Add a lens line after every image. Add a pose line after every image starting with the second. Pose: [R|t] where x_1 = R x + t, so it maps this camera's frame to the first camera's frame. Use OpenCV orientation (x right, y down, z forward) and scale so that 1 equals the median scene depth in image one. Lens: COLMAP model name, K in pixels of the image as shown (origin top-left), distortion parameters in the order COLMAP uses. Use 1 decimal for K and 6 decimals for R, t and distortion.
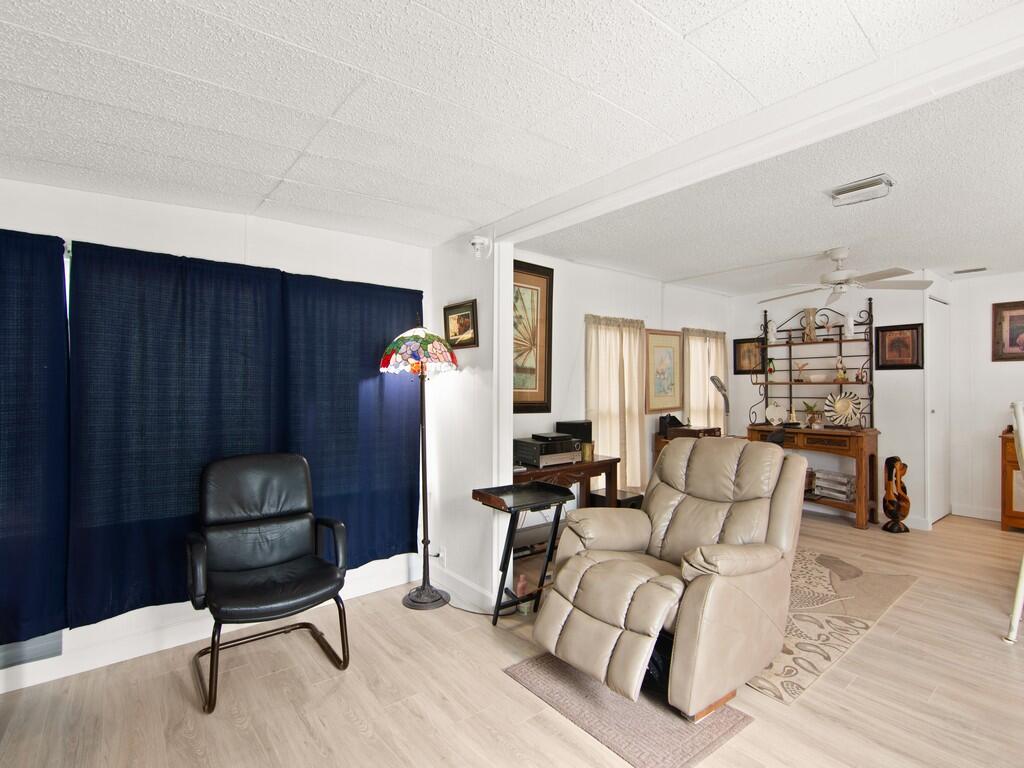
lens RADIAL K [[499.0, 0, 512.0], [0, 499.0, 384.0], [0, 0, 1]] dist [-0.001487, -0.000466]
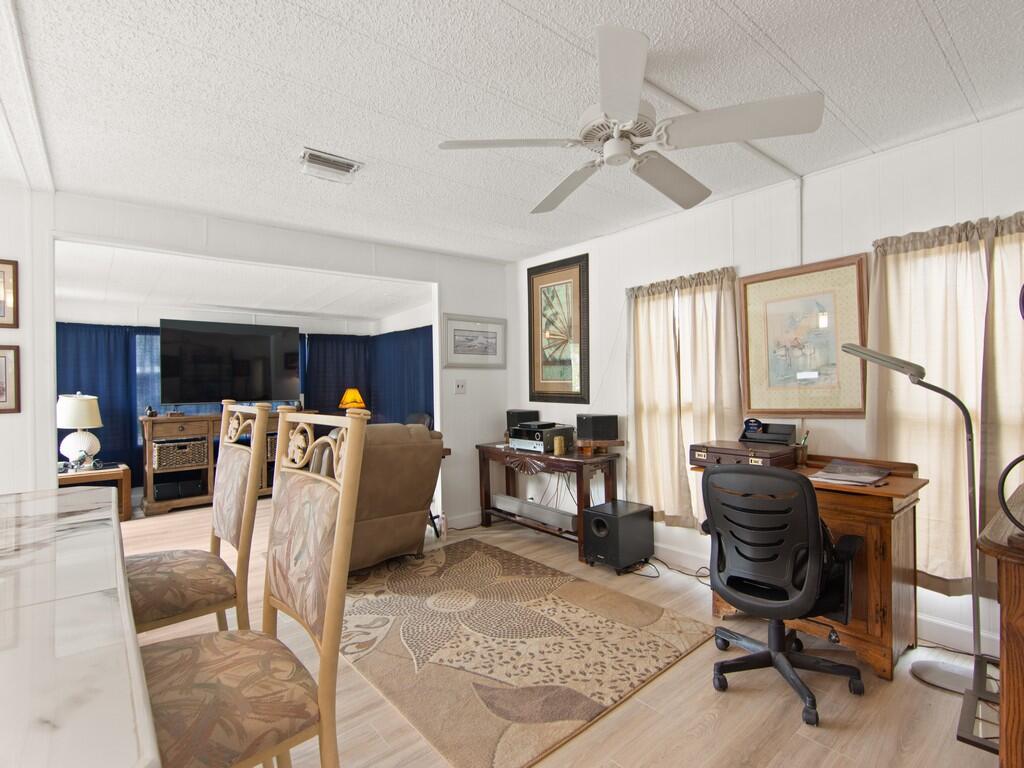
lens RADIAL K [[499.0, 0, 512.0], [0, 499.0, 384.0], [0, 0, 1]] dist [-0.001487, -0.000466]
pose [[0.013549, -0.003328, -0.999903, 1.282885], [0.020761, 0.999780, -0.003047, 0.022743], [0.999693, -0.020718, 0.013616, 1.043073]]
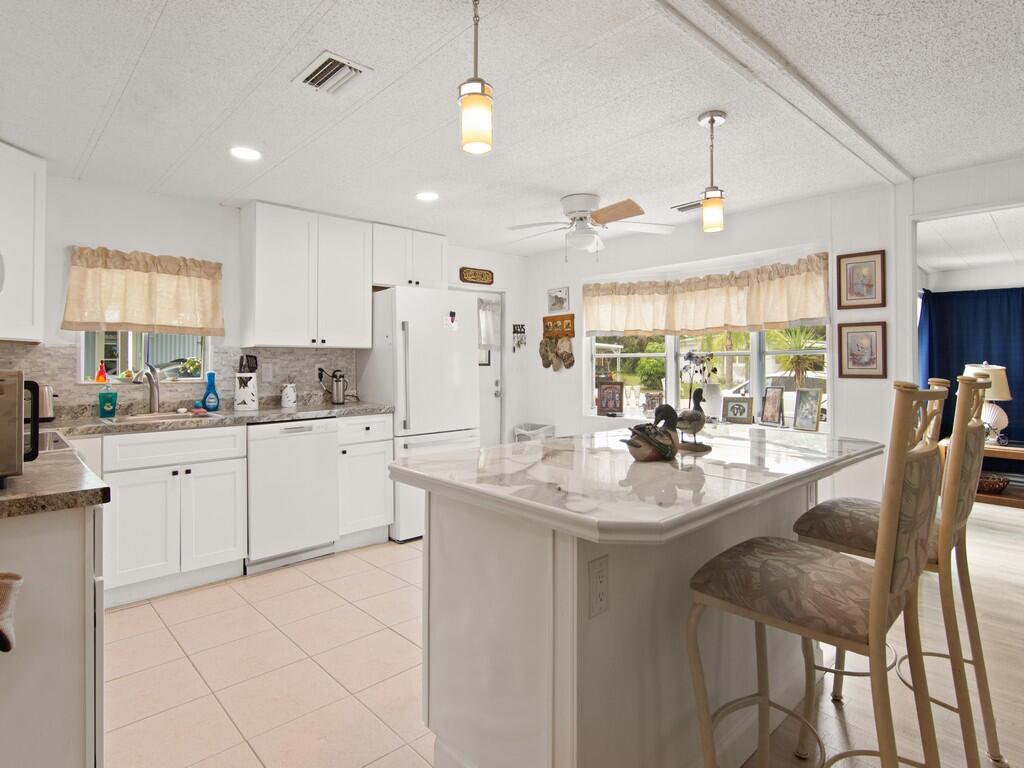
lens RADIAL K [[566.5, 0, 509.7], [0, 566.5, 355.4], [0, 0, 1]] dist [-0.001001, -0.000399]
pose [[-0.996825, -0.002391, -0.079585, 1.268238], [-0.001108, 0.999869, -0.016169, 0.024540], [0.079613, -0.016029, -0.996697, 1.257984]]
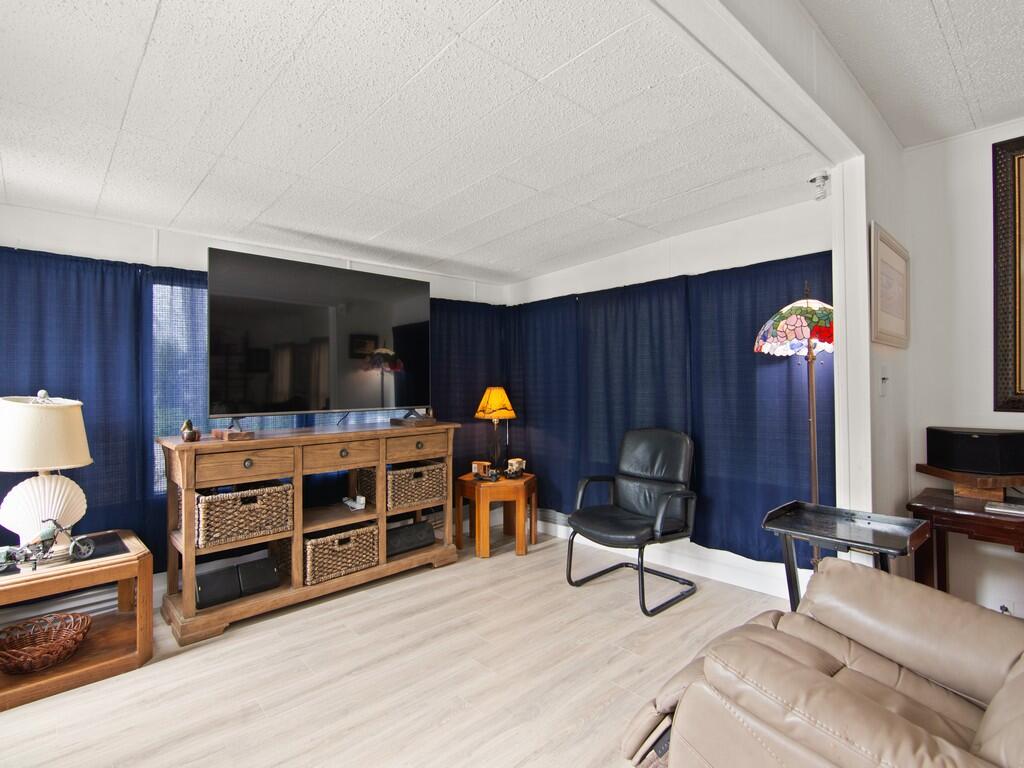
lens RADIAL K [[508.9, 0, 511.5], [0, 508.9, 377.3], [0, 0, 1]] dist [-0.000357, 0.000411]
pose [[0.065027, -0.016575, -0.997746, 0.599627], [0.019194, 0.999698, -0.015357, 0.019095], [0.997699, -0.018152, 0.065325, 0.438896]]
